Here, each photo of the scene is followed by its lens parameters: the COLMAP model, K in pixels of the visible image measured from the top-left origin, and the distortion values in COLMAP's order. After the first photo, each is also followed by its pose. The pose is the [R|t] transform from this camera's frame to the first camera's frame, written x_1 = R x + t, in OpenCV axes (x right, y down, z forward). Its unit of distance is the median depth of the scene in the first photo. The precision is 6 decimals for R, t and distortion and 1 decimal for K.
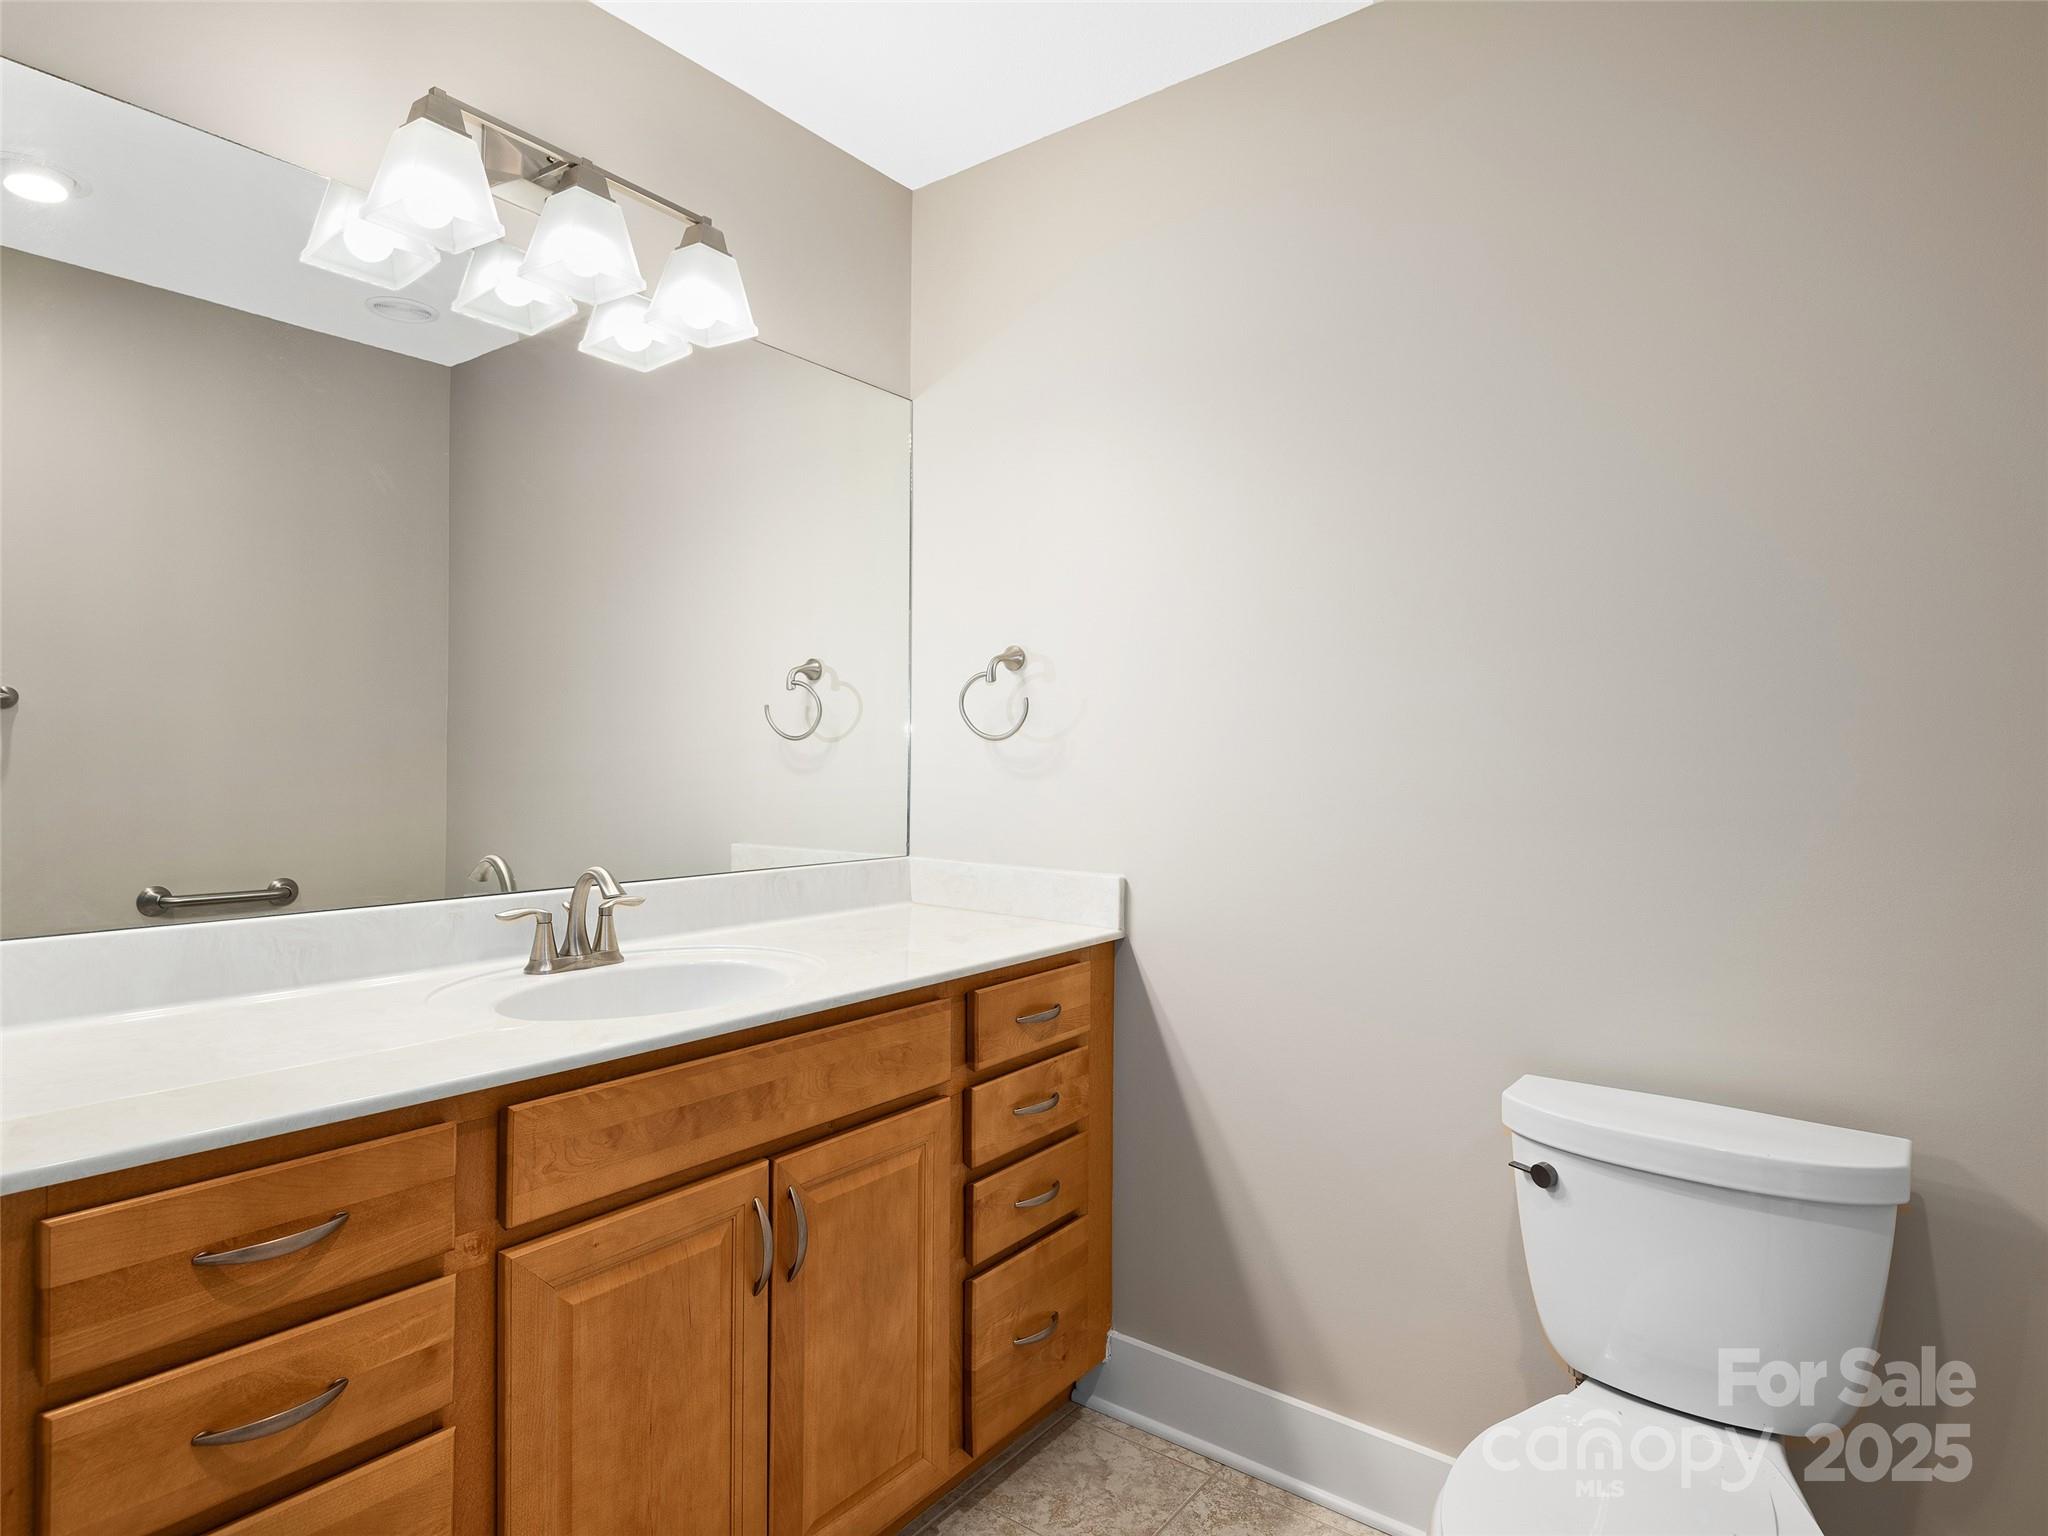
lens RADIAL K [[1129.4, 0, 1024.0], [0, 1129.4, 768.0], [0, 0, 1]] dist [-0.005136, -0.003273]
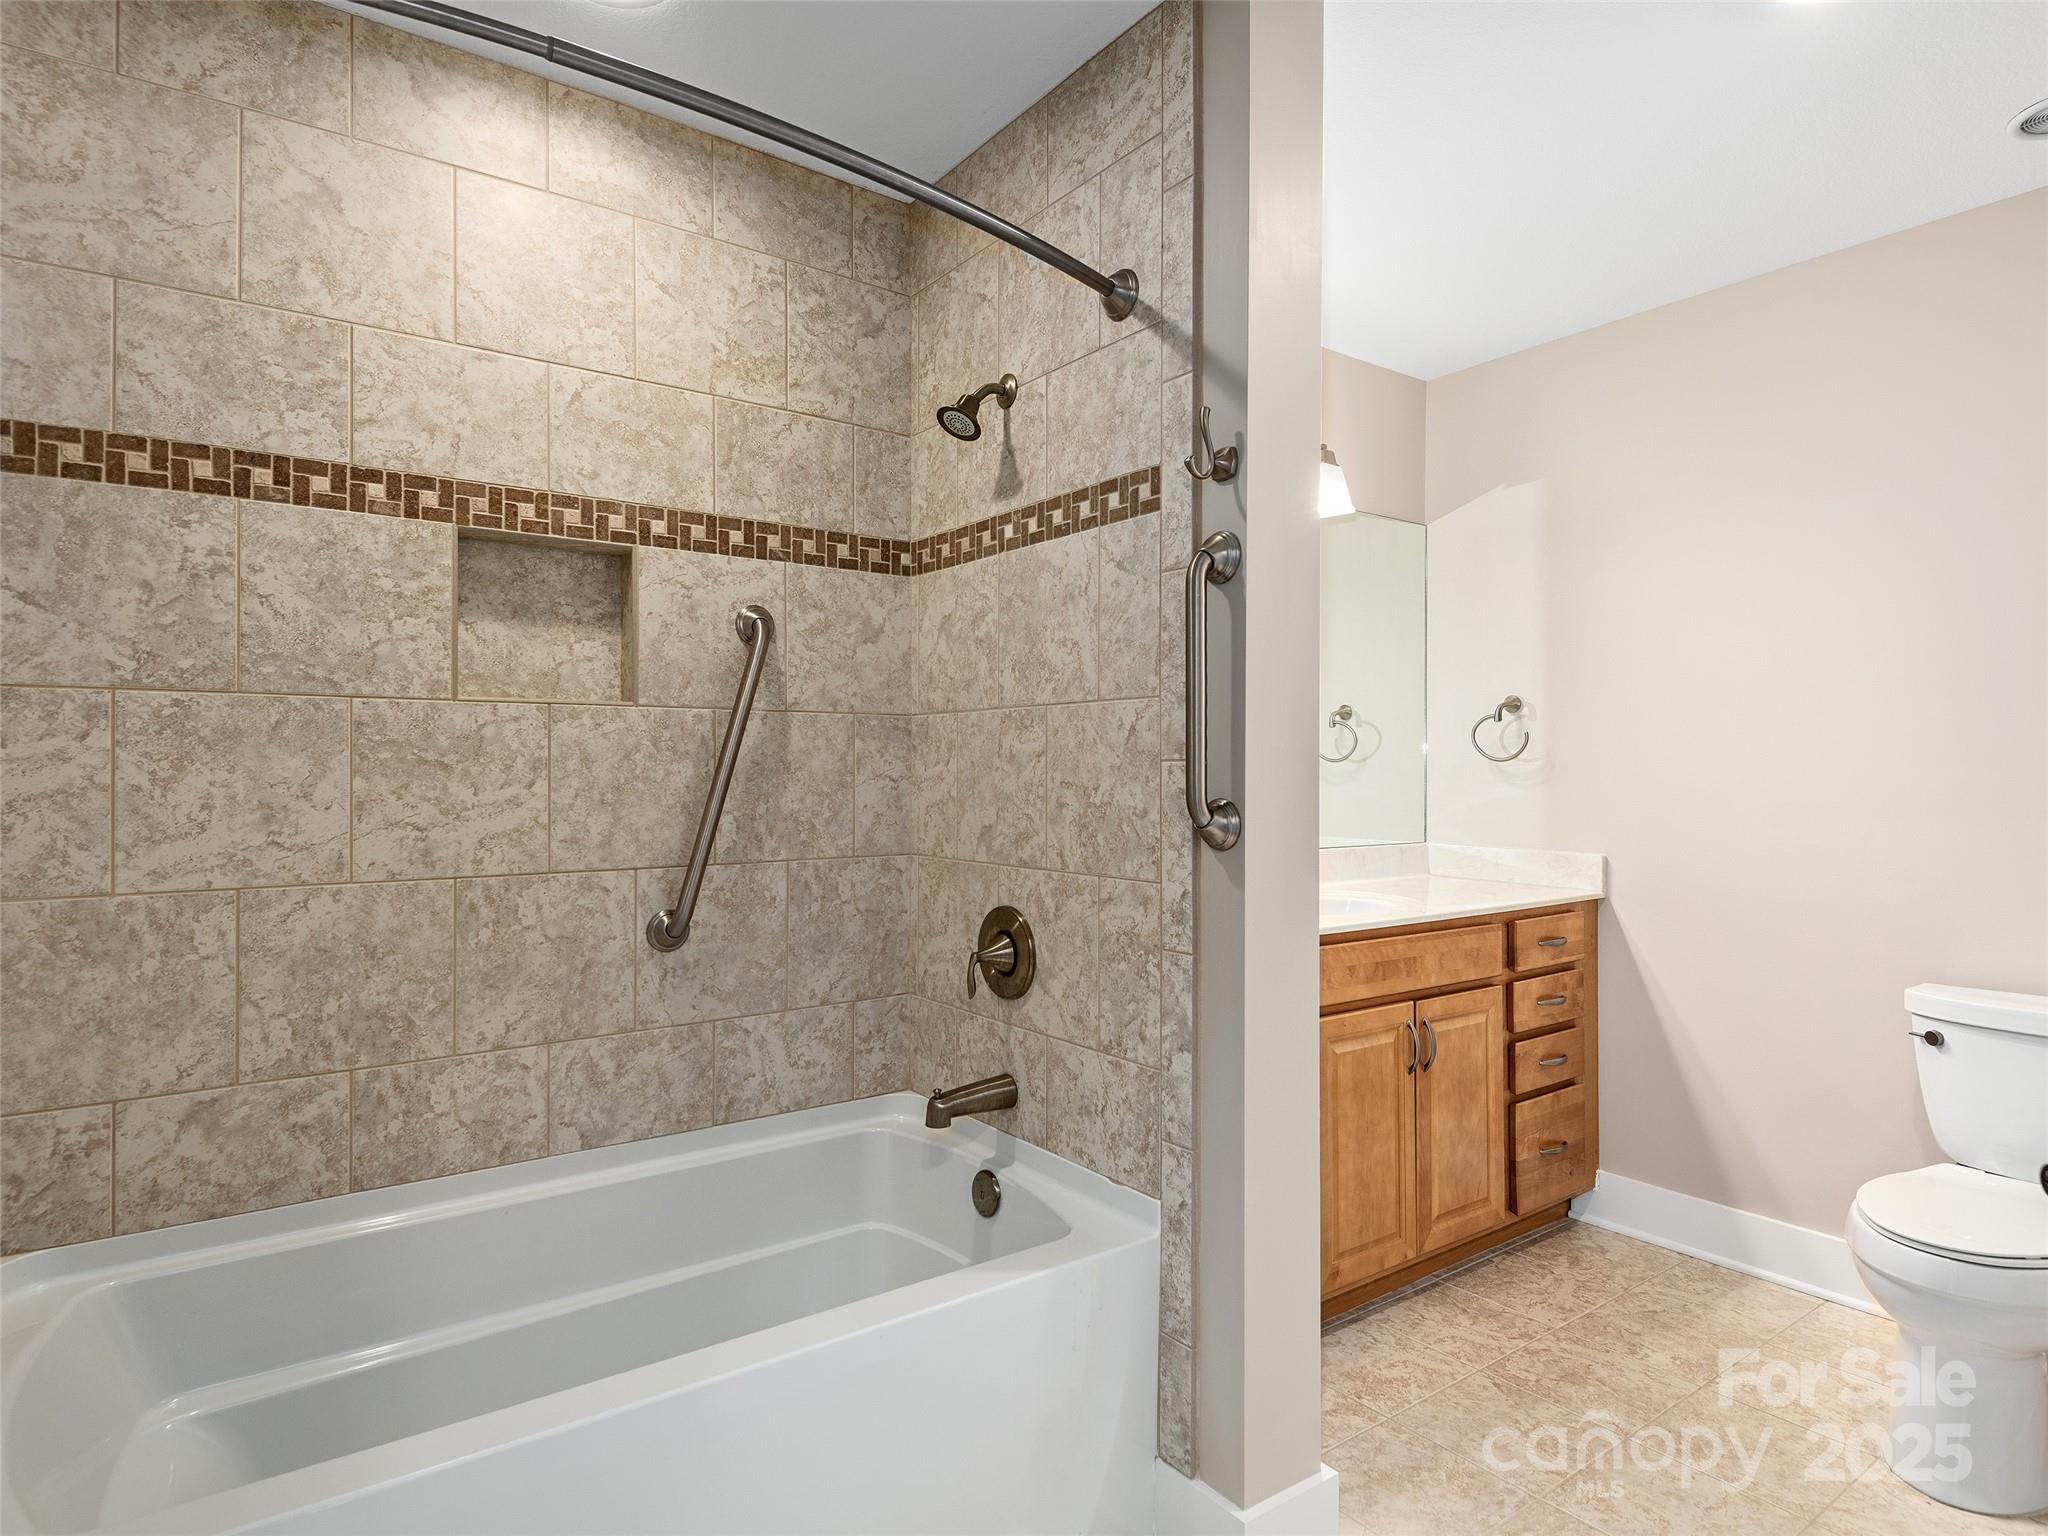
lens RADIAL K [[1129.4, 0, 1024.0], [0, 1129.4, 768.0], [0, 0, 1]] dist [-0.005136, -0.003273]
pose [[0.954209, -0.010394, -0.298960, -0.225251], [0.005827, 0.999852, -0.016165, 0.005016], [0.299084, 0.013682, 0.954129, -0.718075]]
